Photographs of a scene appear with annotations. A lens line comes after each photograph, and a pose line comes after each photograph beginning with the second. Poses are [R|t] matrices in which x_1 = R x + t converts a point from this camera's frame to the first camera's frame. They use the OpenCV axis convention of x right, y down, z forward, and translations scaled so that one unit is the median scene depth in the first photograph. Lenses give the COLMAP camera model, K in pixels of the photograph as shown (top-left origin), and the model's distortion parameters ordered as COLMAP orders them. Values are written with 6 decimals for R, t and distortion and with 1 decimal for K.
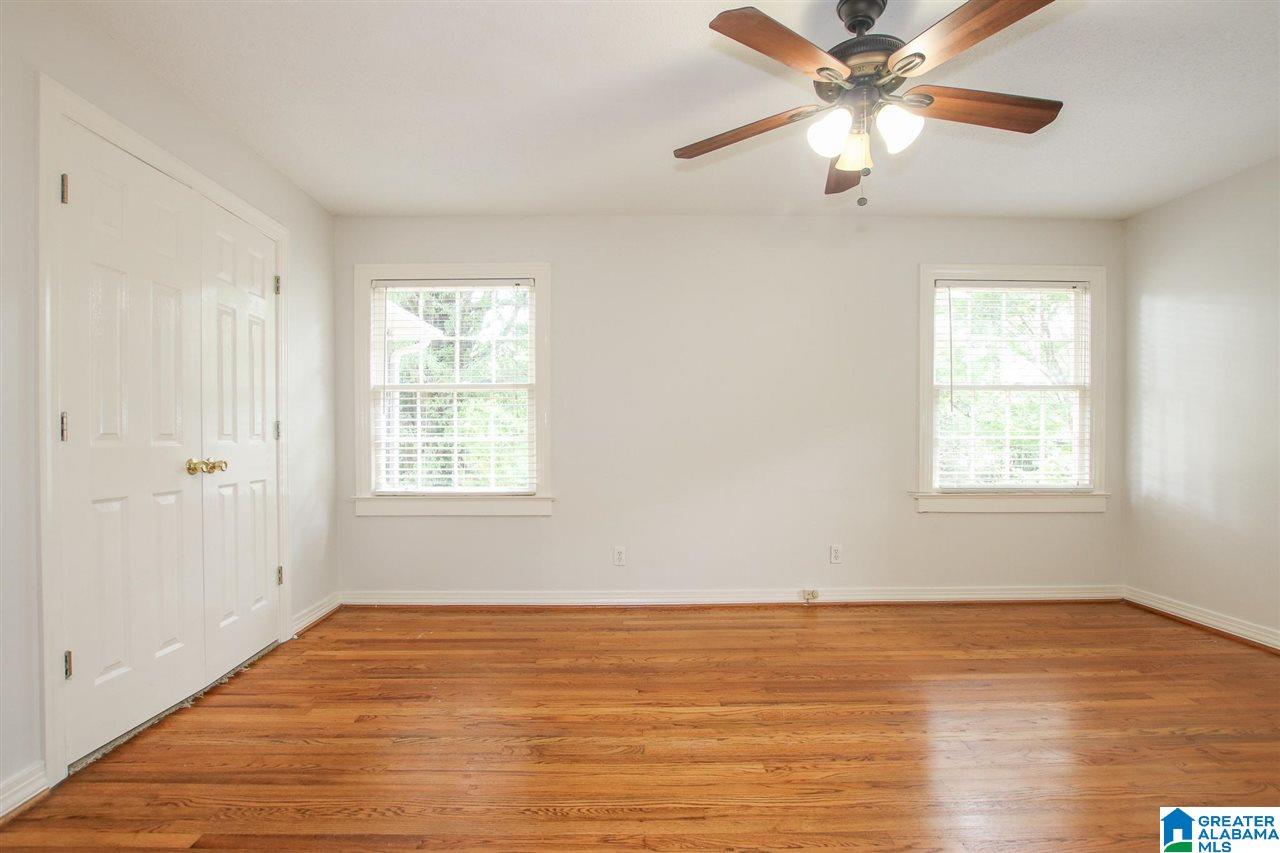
lens RADIAL K [[601.7, 0, 637.6], [0, 601.7, 433.1], [0, 0, 1]] dist [-0.036714, 0.000921]
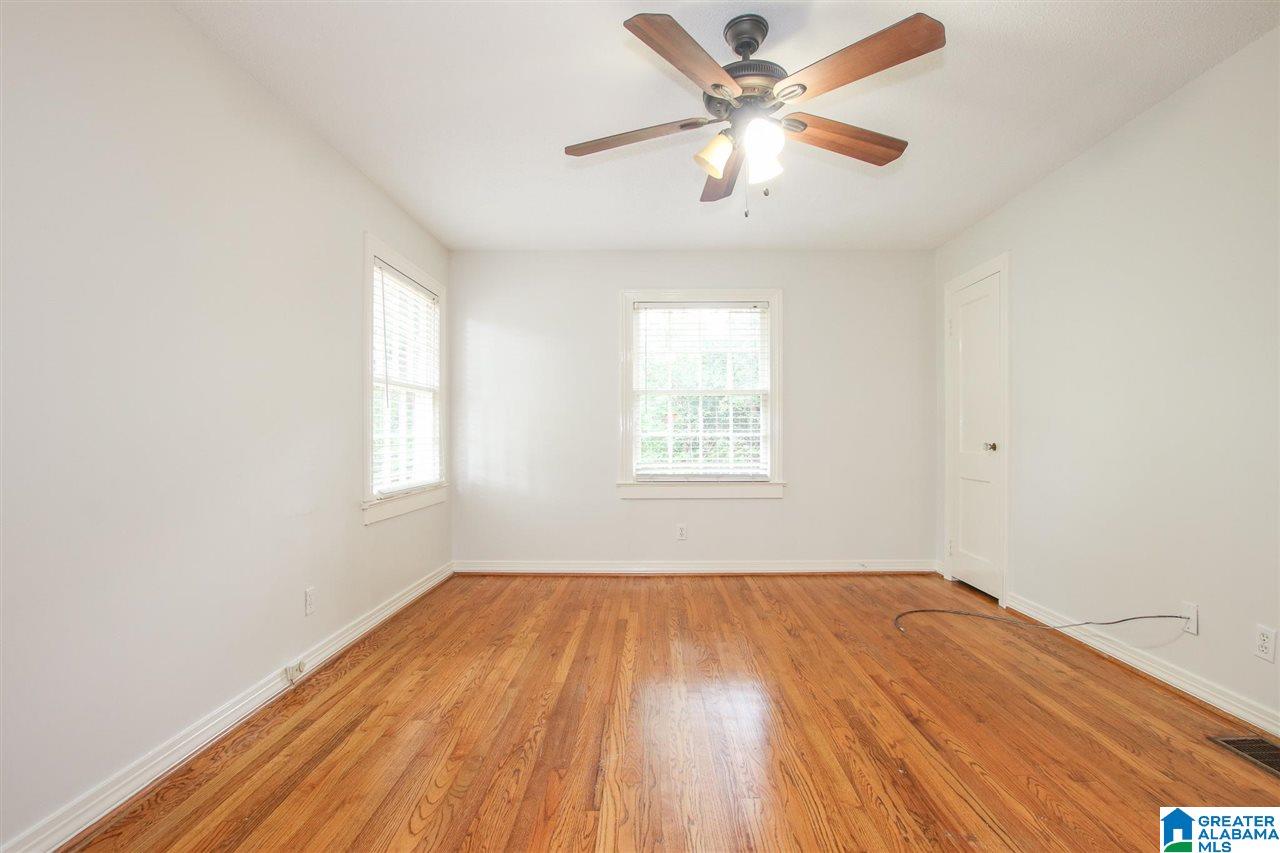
lens RADIAL K [[601.7, 0, 630.8], [0, 601.7, 431.8], [0, 0, 1]] dist [-0.036714, 0.000921]
pose [[0.047704, 0.001207, 0.998861, -0.445498], [0.004282, 0.999990, -0.001412, 0.003910], [-0.998852, 0.004345, 0.047698, 0.727801]]
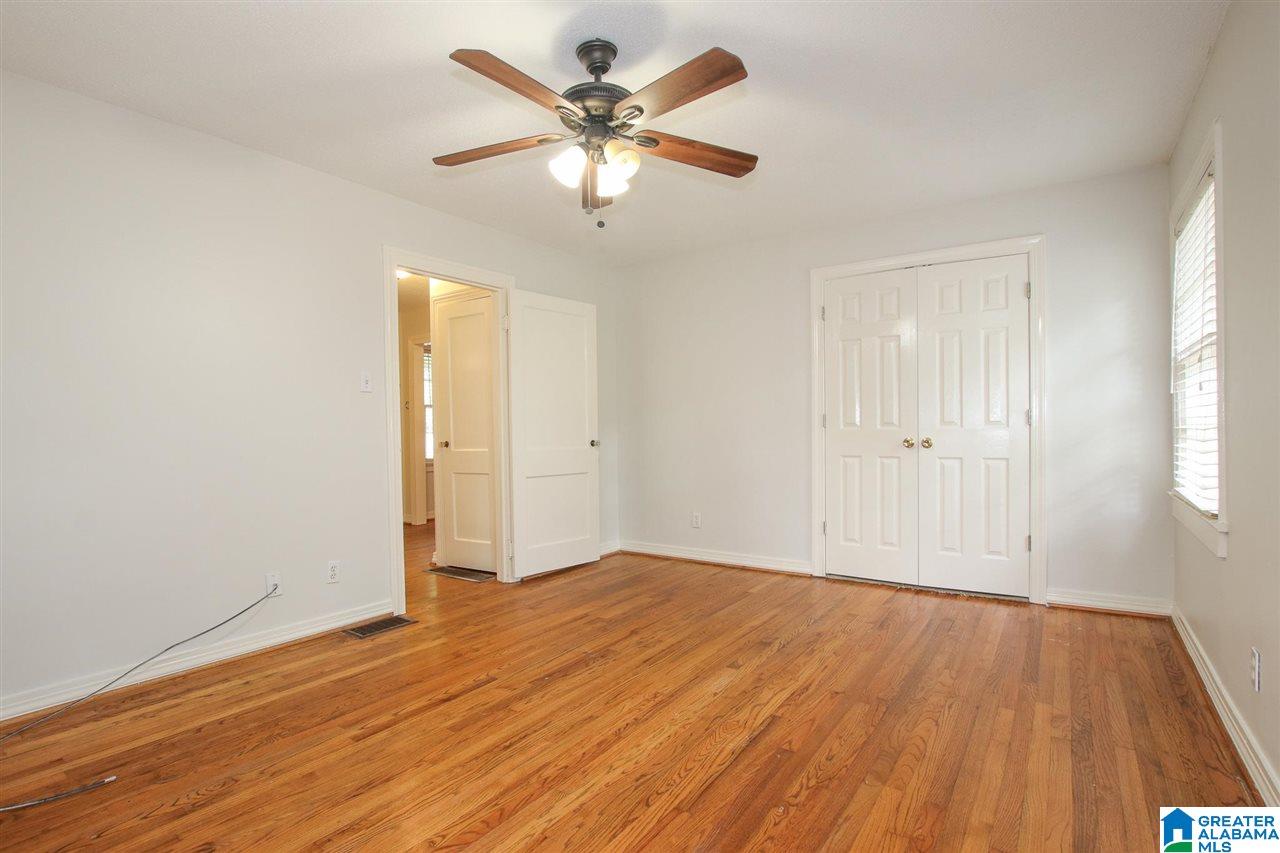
lens RADIAL K [[601.7, 0, 627.3], [0, 601.7, 428.8], [0, 0, 1]] dist [-0.036714, 0.000921]
pose [[-0.604065, 0.012728, -0.796833, 0.802079], [0.016016, 0.999864, 0.003830, -0.000075], [0.796774, -0.010449, -0.604187, 1.092812]]
